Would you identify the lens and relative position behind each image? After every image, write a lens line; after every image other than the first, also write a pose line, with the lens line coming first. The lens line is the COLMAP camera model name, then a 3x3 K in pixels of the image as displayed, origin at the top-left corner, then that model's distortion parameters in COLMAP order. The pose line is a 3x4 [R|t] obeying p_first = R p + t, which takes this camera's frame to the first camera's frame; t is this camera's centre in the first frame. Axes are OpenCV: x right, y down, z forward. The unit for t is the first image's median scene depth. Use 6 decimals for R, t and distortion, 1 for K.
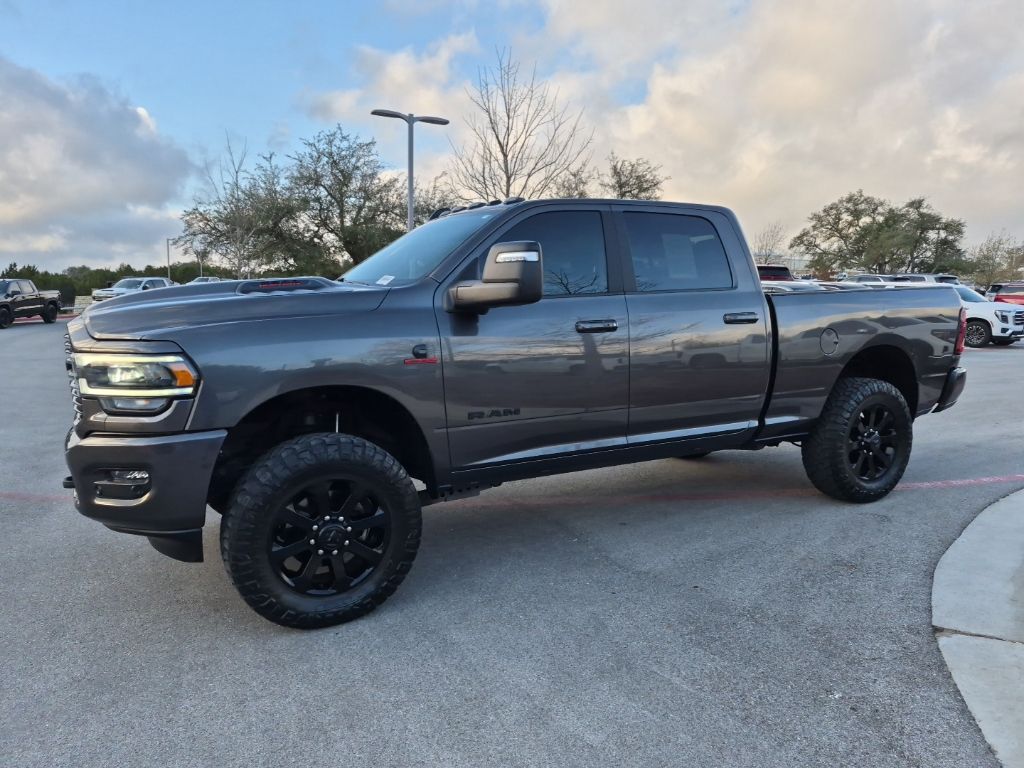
lens RADIAL K [[718.6, 0, 509.1], [0, 718.6, 387.9], [0, 0, 1]] dist [0.070393, -0.060944]
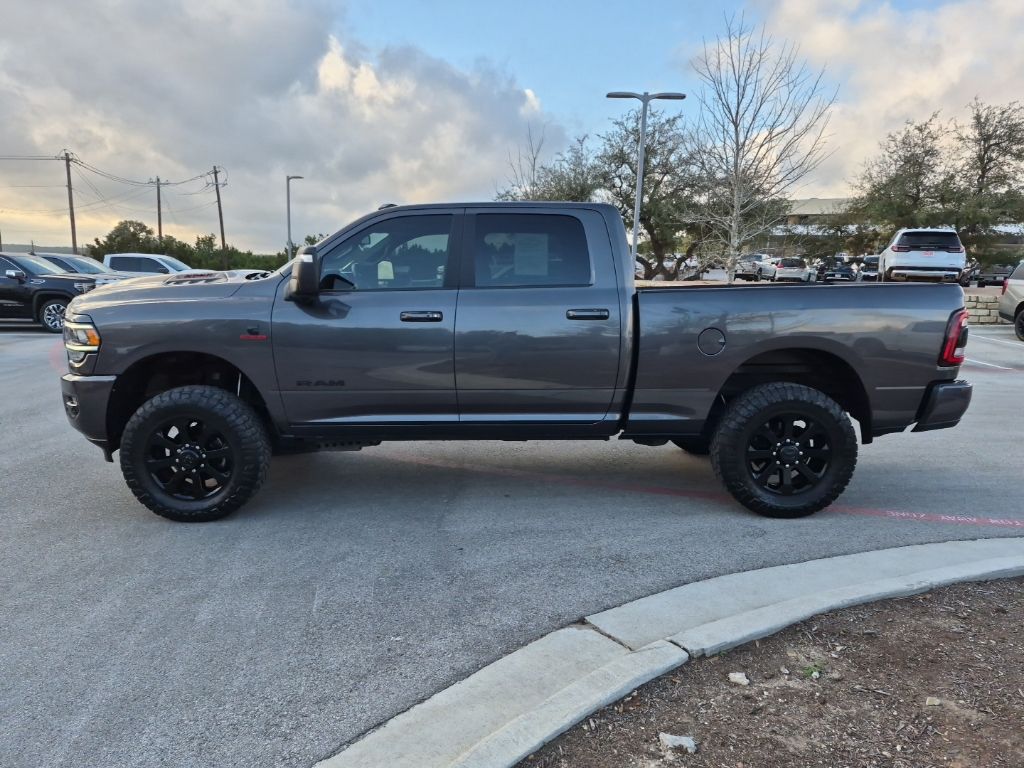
lens RADIAL K [[718.6, 0, 505.7], [0, 718.6, 388.7], [0, 0, 1]] dist [0.070393, -0.060944]
pose [[0.882375, 0.087871, -0.462270, 0.679974], [-0.069748, 0.995981, 0.056188, -0.037955], [0.465349, -0.017337, 0.884958, 0.029086]]
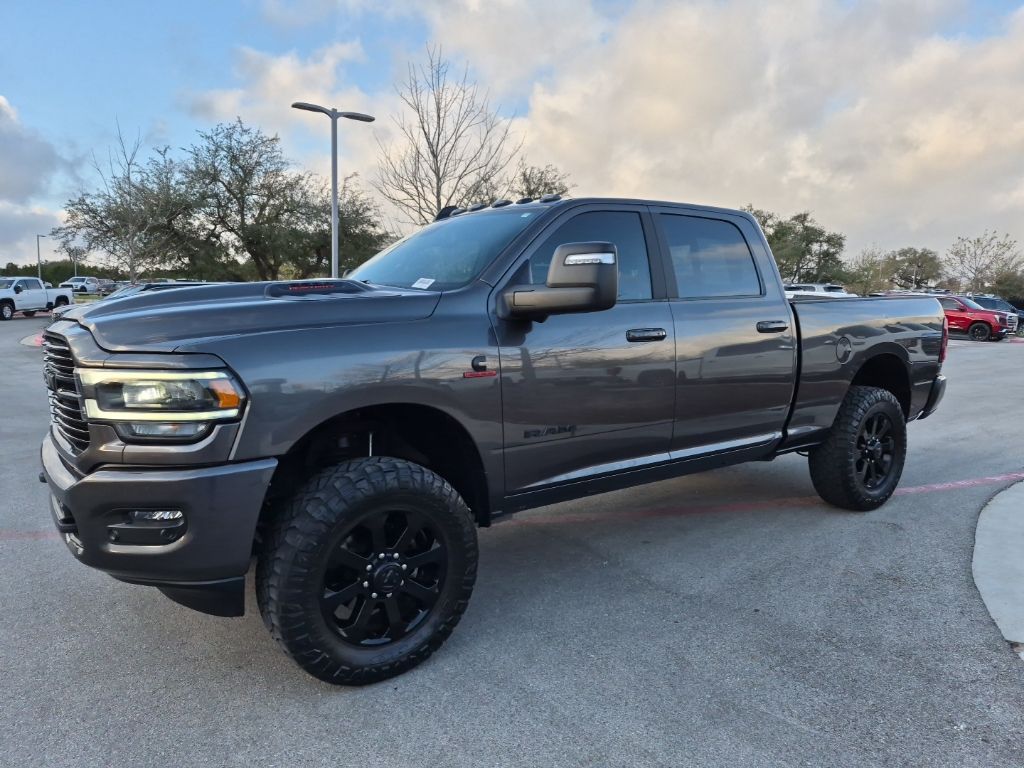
lens RADIAL K [[718.6, 0, 507.3], [0, 718.6, 391.0], [0, 0, 1]] dist [0.070393, -0.060944]
pose [[0.990301, -0.009166, 0.138633, -0.160273], [0.009505, 0.999953, -0.001784, -0.011155], [-0.138610, 0.003084, 0.990342, 0.084883]]
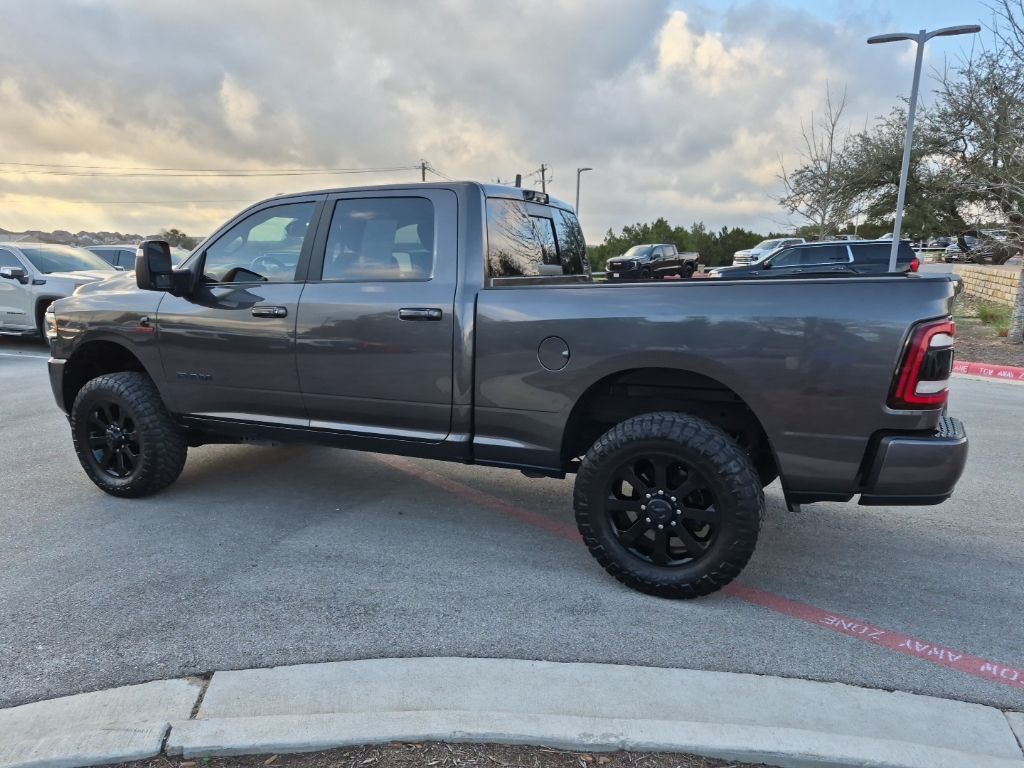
lens RADIAL K [[718.6, 0, 506.0], [0, 718.6, 391.6], [0, 0, 1]] dist [0.070393, -0.060944]
pose [[0.580437, 0.148667, -0.800619, 1.056172], [-0.097014, 0.988816, 0.113279, -0.107868], [0.808505, 0.011920, 0.588368, 0.554592]]
